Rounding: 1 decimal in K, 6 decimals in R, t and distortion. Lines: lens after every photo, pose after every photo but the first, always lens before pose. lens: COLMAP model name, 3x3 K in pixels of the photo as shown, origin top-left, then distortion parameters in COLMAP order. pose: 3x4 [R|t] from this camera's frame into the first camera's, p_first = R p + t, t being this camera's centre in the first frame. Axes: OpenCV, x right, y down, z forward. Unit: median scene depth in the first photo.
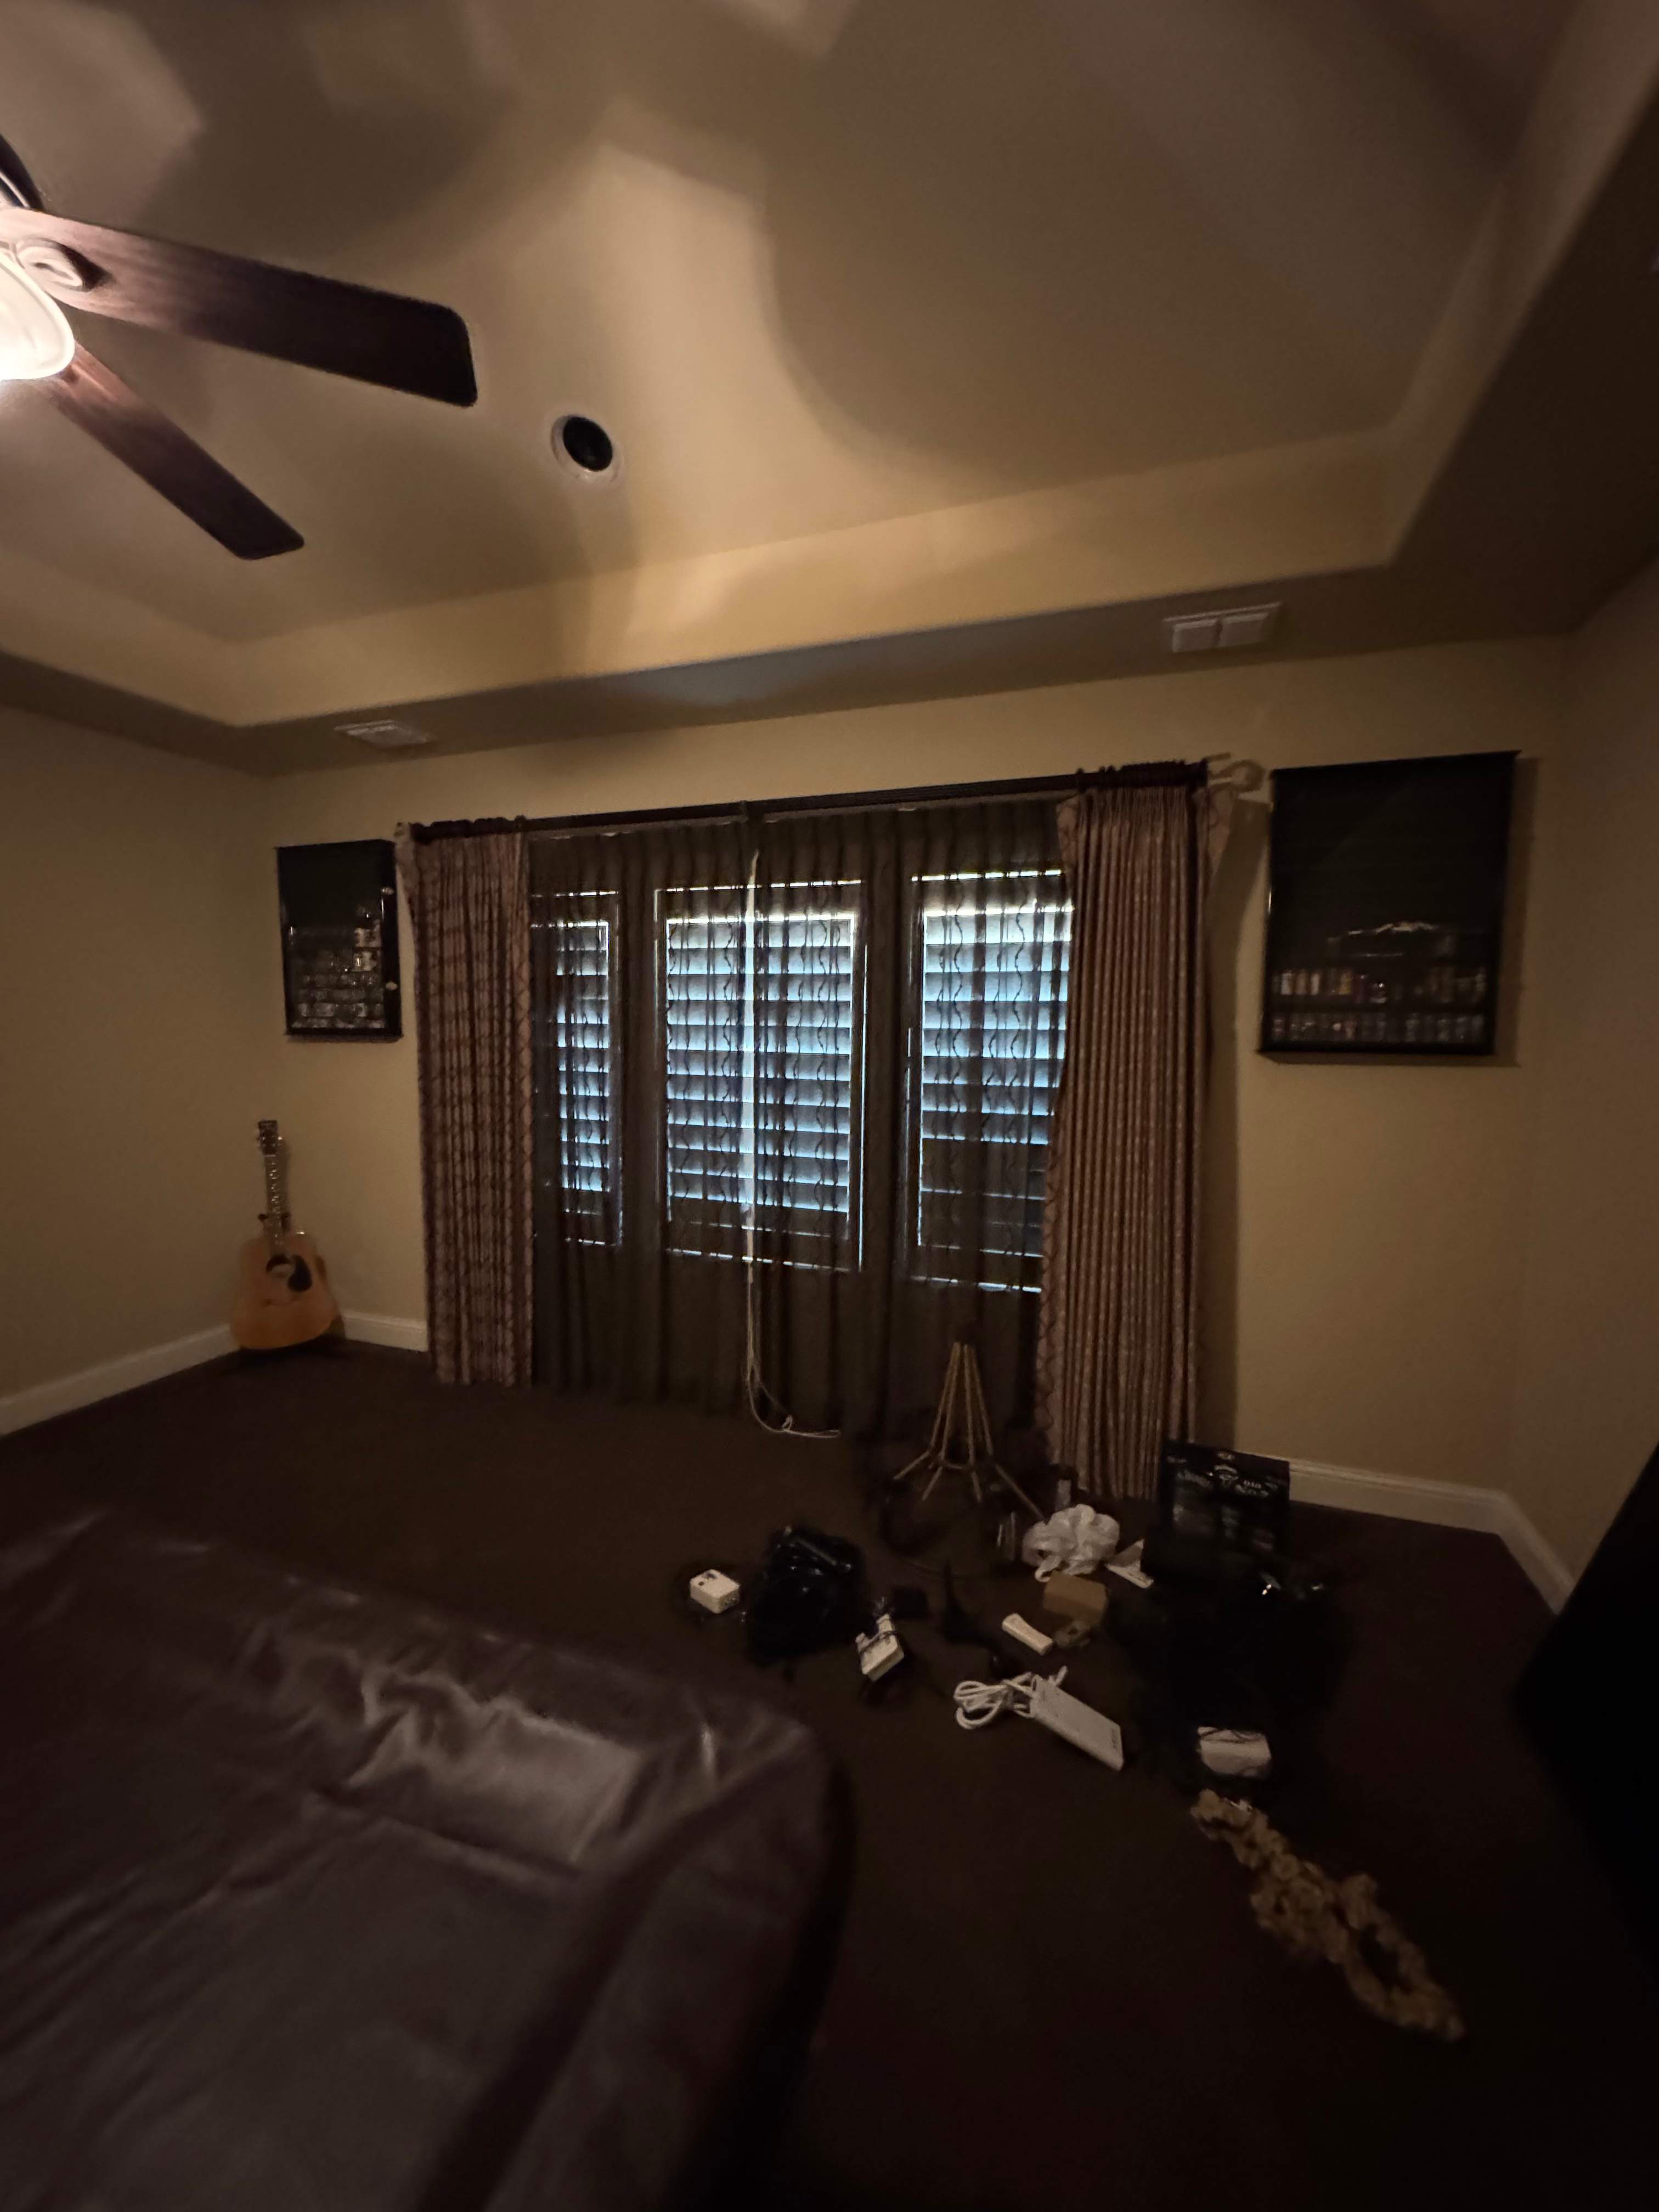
lens RADIAL K [[883.7, 0, 831.5], [0, 883.7, 1098.3], [0, 0, 1]] dist [-0.001470, -0.000538]
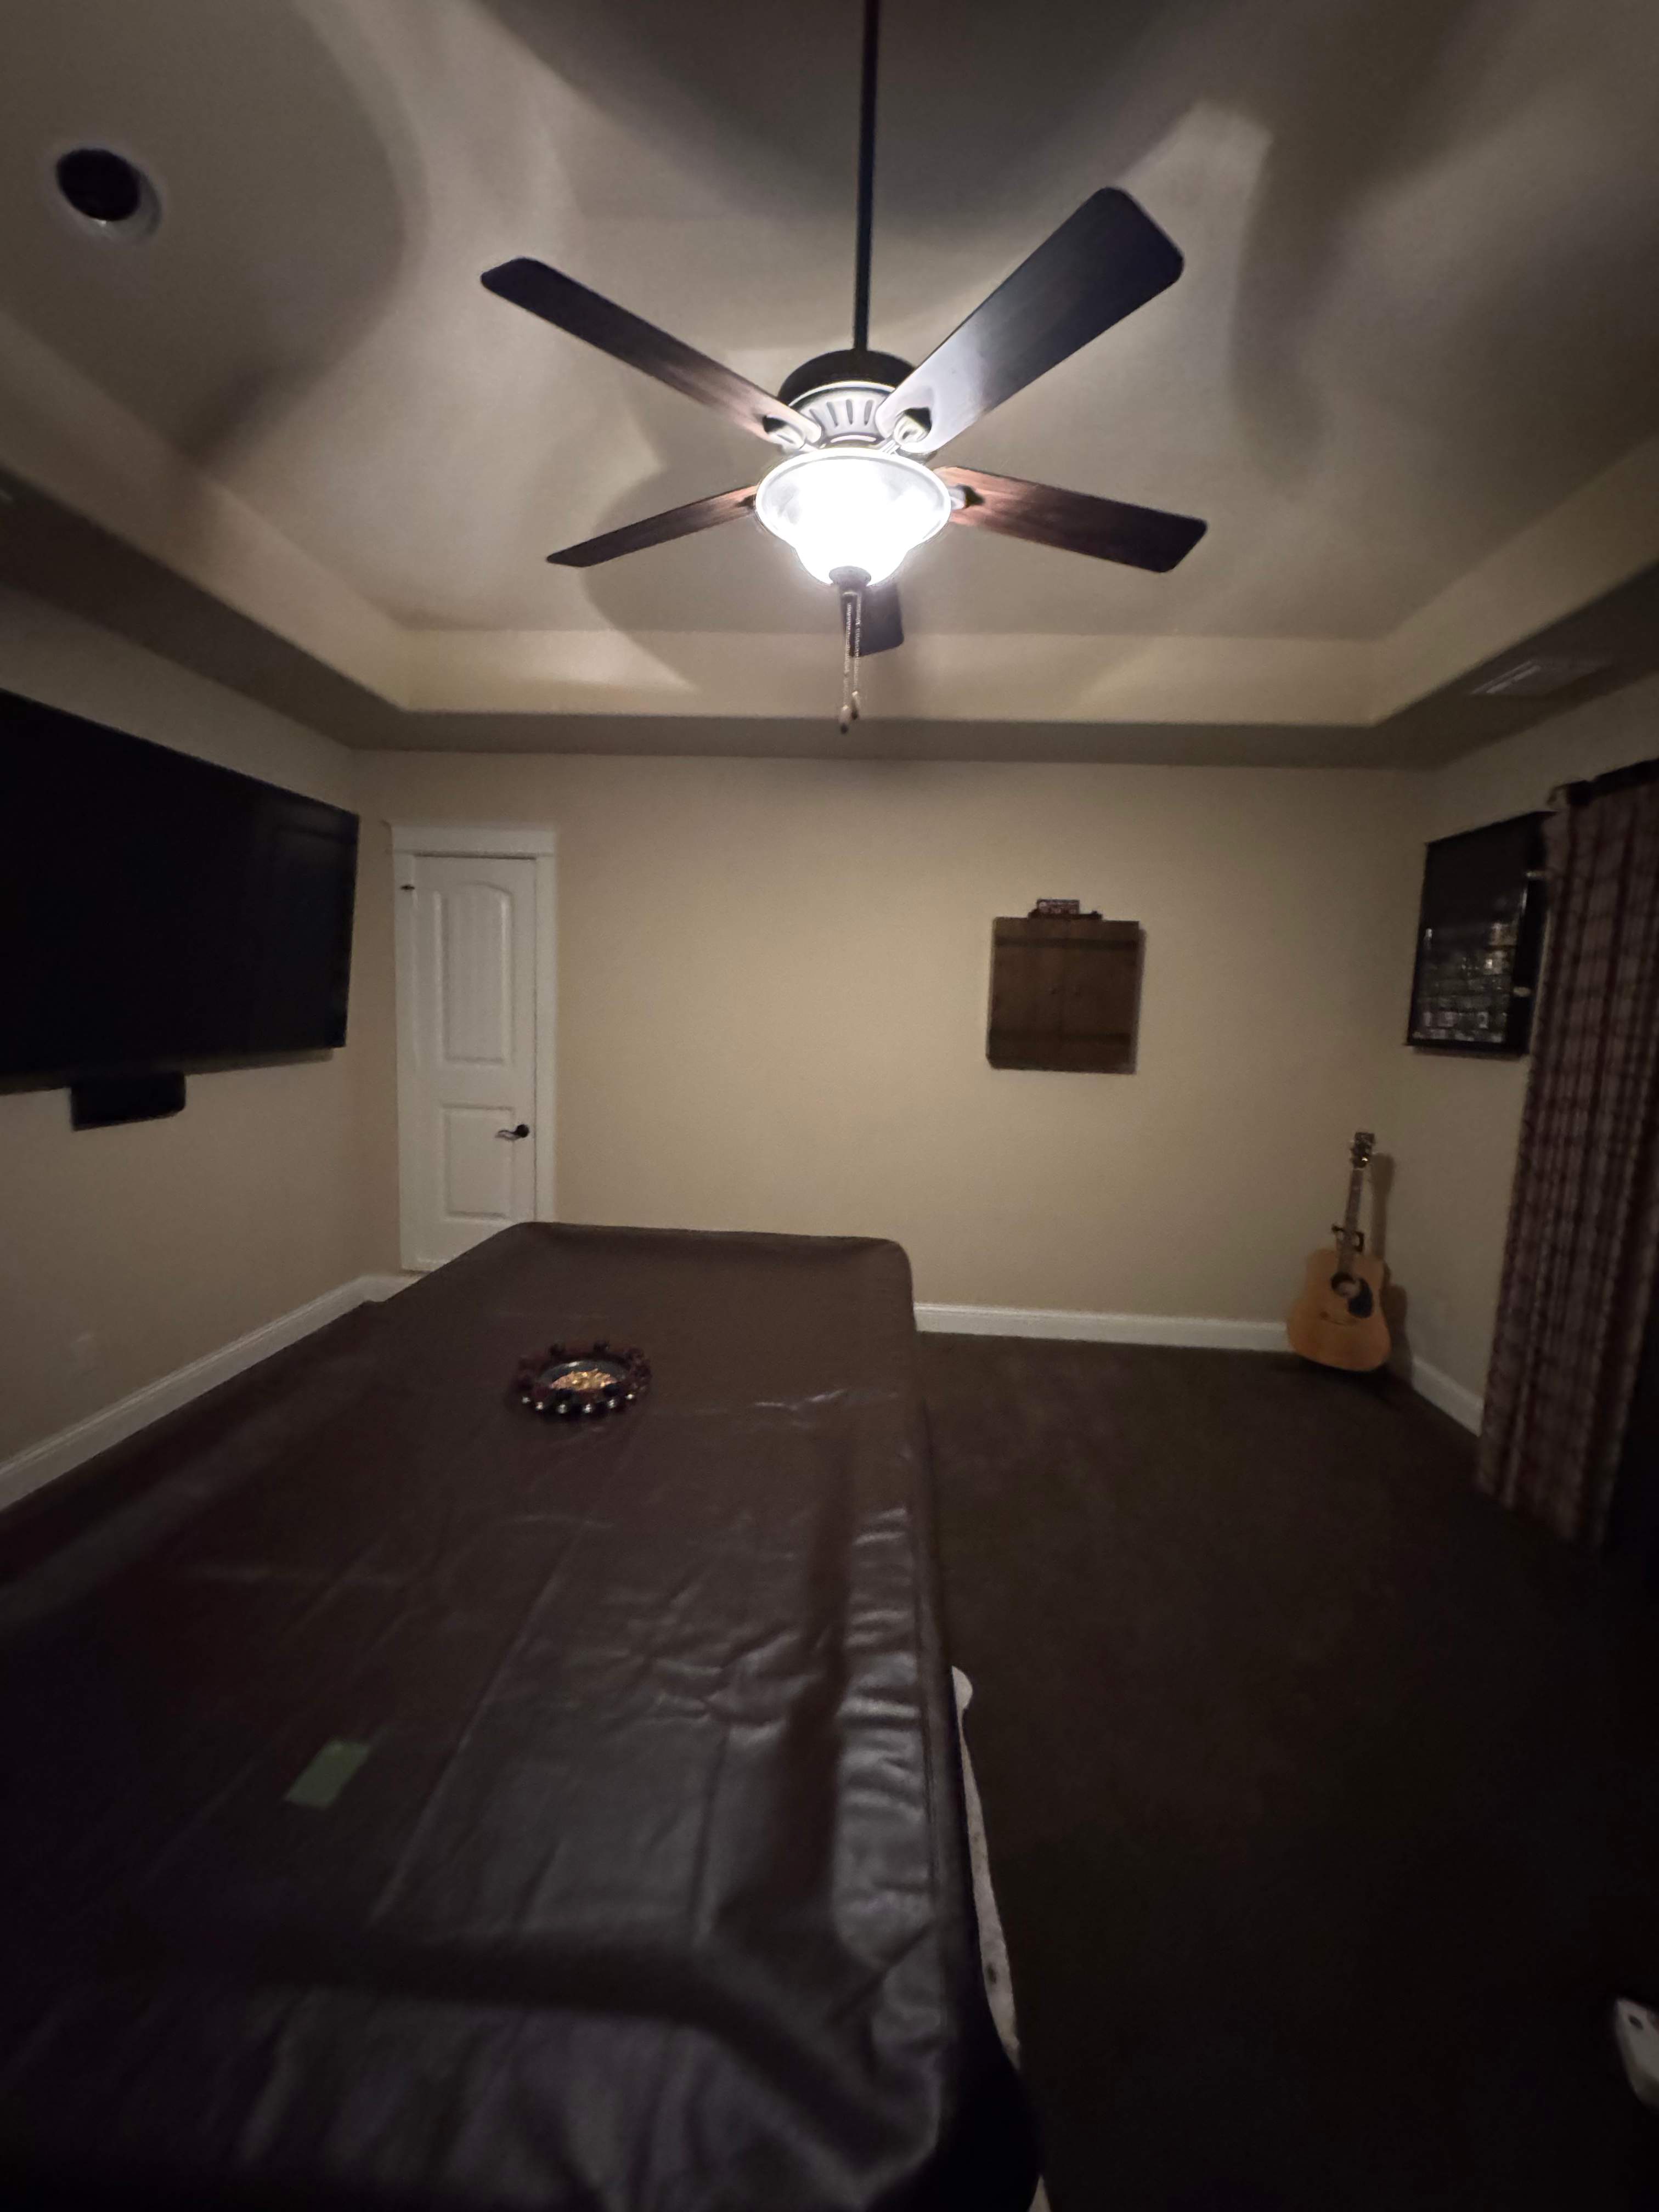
lens RADIAL K [[883.7, 0, 831.5], [0, 883.7, 1098.3], [0, 0, 1]] dist [-0.001470, -0.000538]
pose [[0.269946, 0.103316, -0.957317, 0.122640], [-0.114787, 0.990590, 0.074539, -0.017528], [0.956009, 0.089766, 0.279265, 0.179545]]
